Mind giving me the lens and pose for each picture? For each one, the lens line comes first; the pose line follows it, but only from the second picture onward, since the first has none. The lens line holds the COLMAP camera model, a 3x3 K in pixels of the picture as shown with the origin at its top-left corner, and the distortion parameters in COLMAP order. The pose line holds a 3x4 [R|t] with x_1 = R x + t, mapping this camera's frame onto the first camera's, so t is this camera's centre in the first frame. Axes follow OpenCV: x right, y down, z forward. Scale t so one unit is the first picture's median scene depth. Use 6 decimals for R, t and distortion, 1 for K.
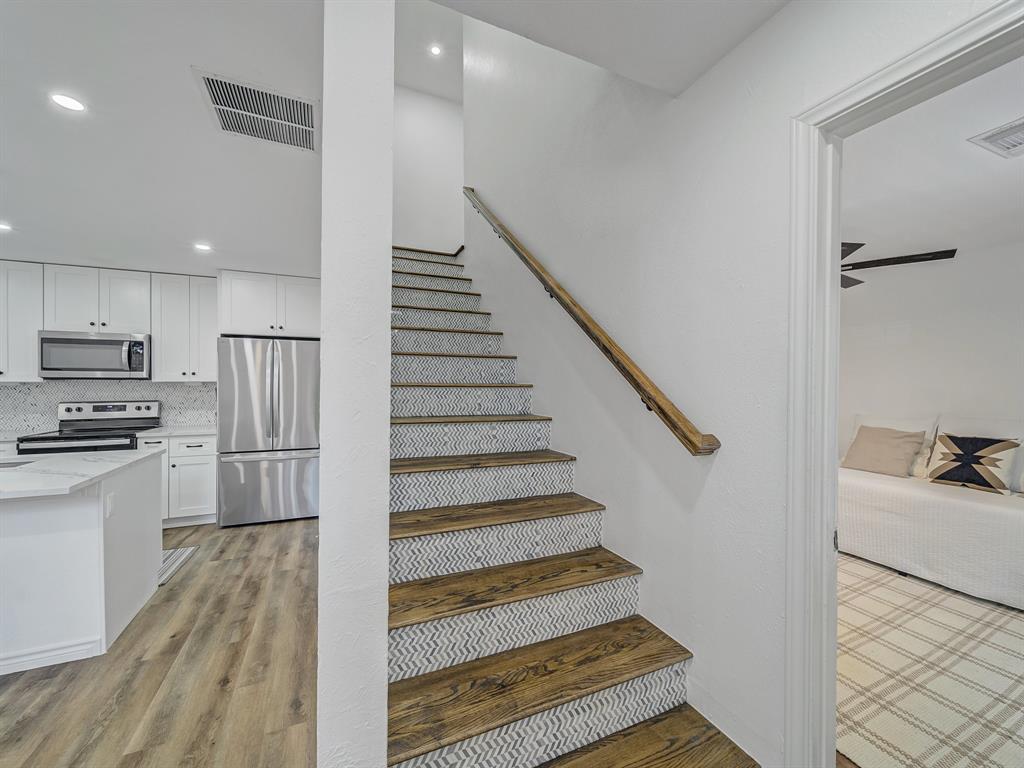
lens RADIAL K [[400.7, 0, 517.0], [0, 400.7, 384.0], [0, 0, 1]] dist [0.001981, -0.000461]
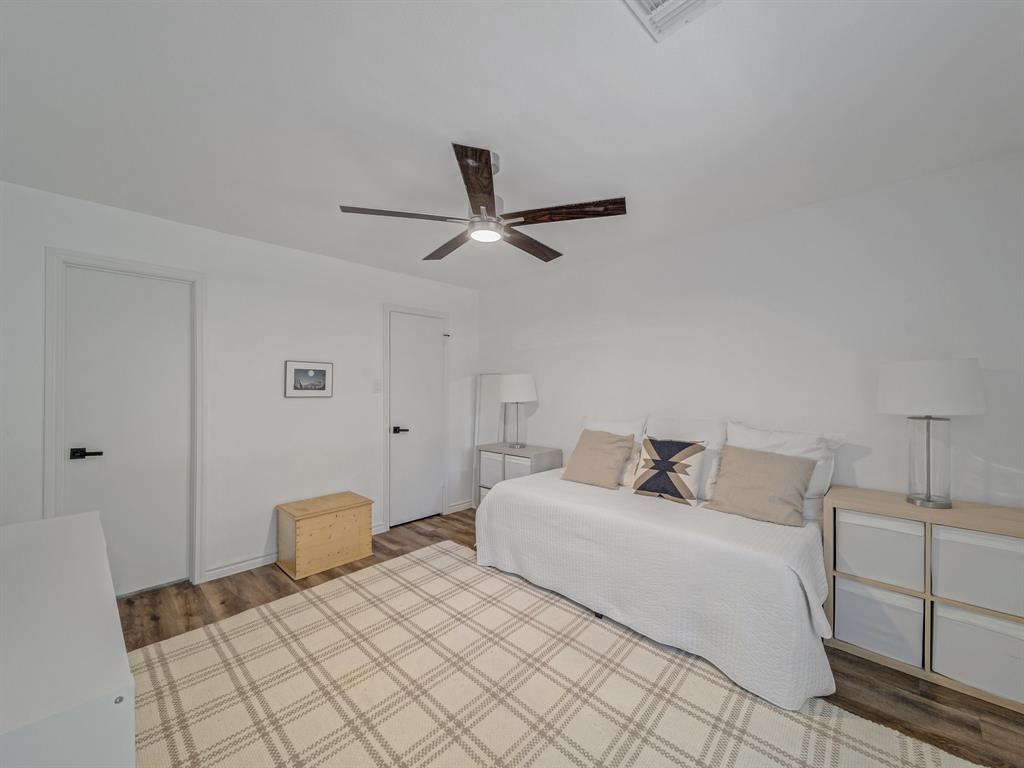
lens RADIAL K [[400.7, 0, 510.8], [0, 400.7, 379.9], [0, 0, 1]] dist [0.001981, -0.000461]
pose [[0.929132, 0.004518, 0.369721, 0.478836], [-0.000293, 0.999934, -0.011484, 0.007608], [-0.369749, 0.010562, 0.929072, 0.300055]]
